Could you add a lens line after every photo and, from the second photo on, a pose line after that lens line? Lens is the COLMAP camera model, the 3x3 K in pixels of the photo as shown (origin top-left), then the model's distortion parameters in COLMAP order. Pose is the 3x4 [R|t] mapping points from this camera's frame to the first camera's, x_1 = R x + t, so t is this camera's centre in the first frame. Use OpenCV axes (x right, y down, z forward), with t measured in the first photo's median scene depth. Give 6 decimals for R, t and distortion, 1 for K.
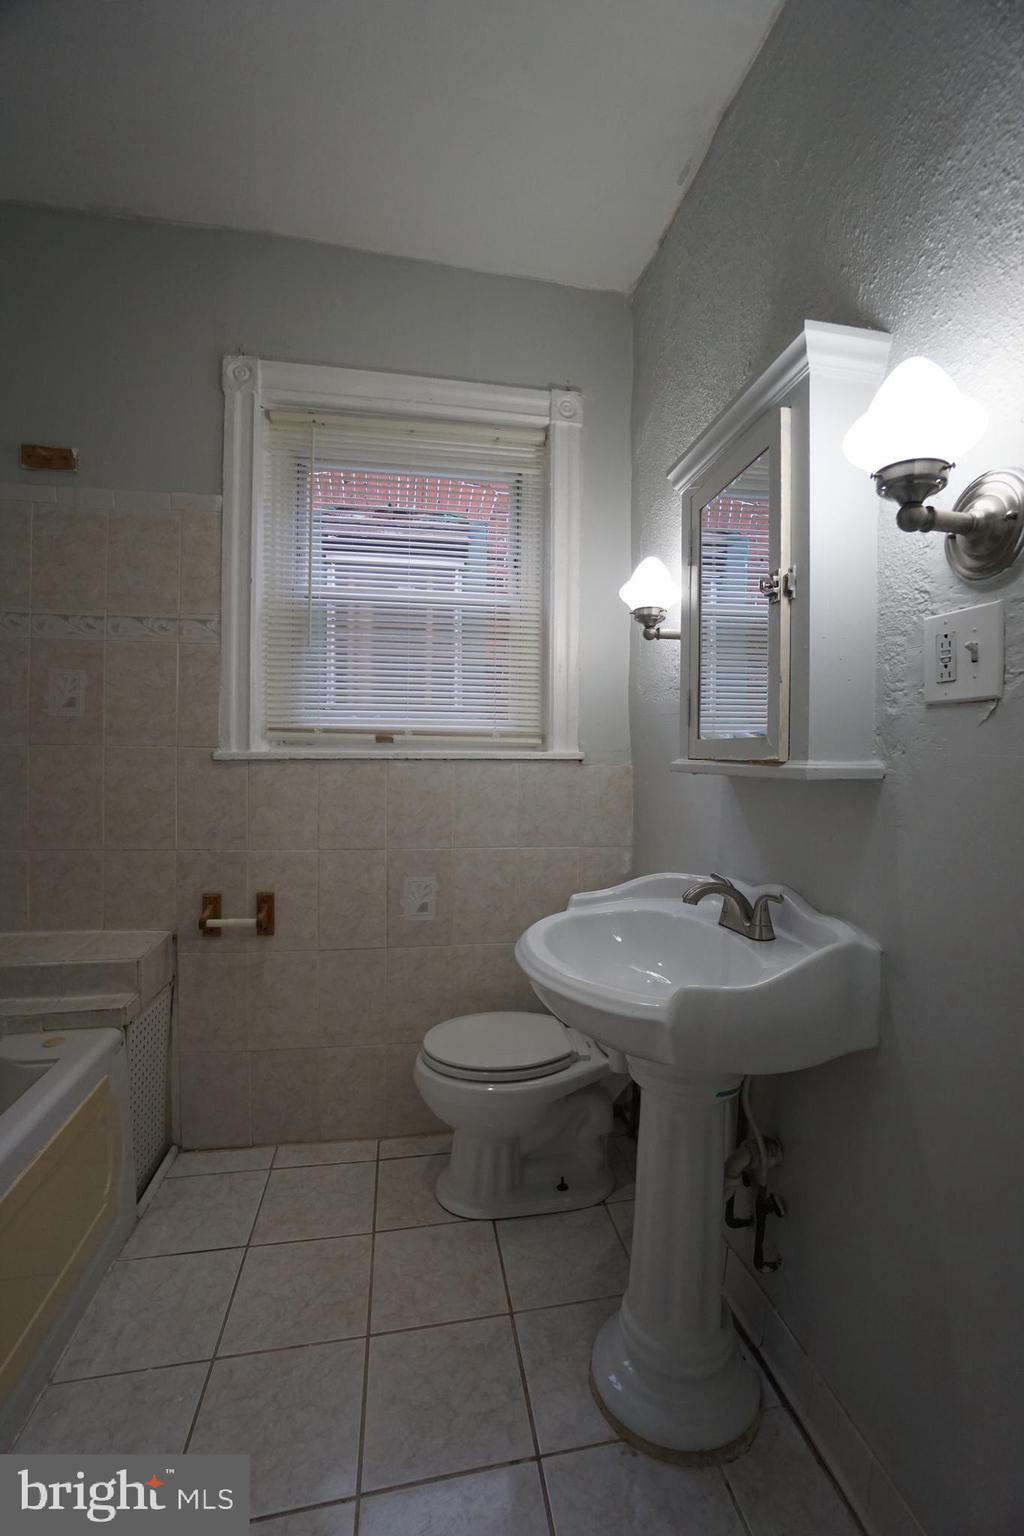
lens RADIAL K [[675.8, 0, 540.4], [0, 675.8, 767.3], [0, 0, 1]] dist [-0.062296, 0.023243]
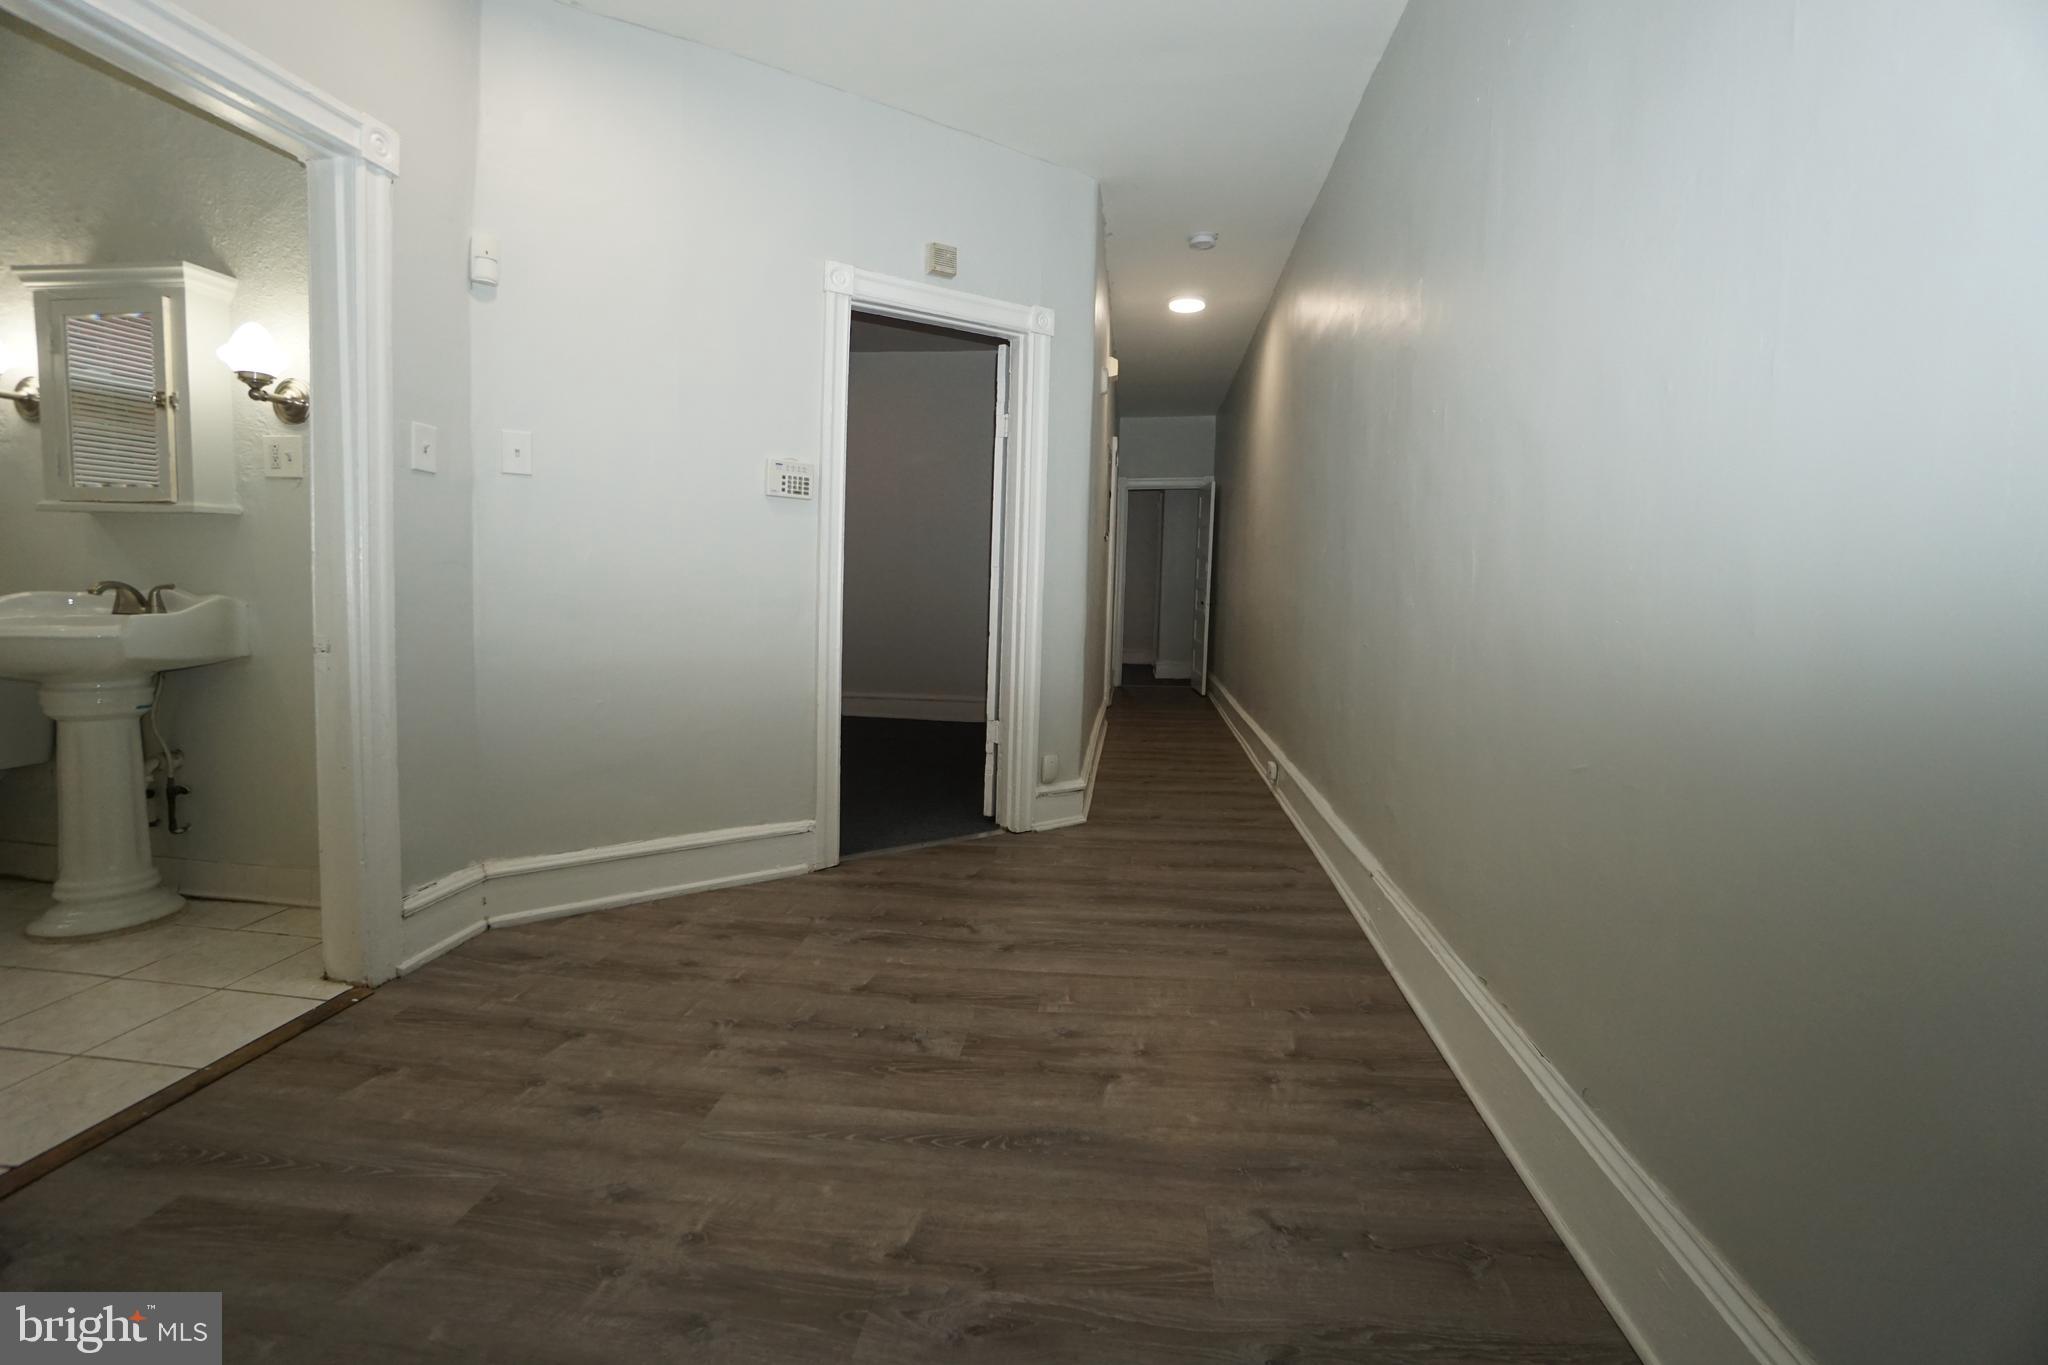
lens RADIAL K [[901.1, 0, 1029.7], [0, 901.1, 650.8], [0, 0, 1]] dist [-0.062296, 0.023243]
pose [[0.313376, -0.081096, 0.946160, -1.162110], [-0.007379, 0.996109, 0.087821, 0.170467], [-0.949601, -0.034502, 0.311558, -1.930420]]
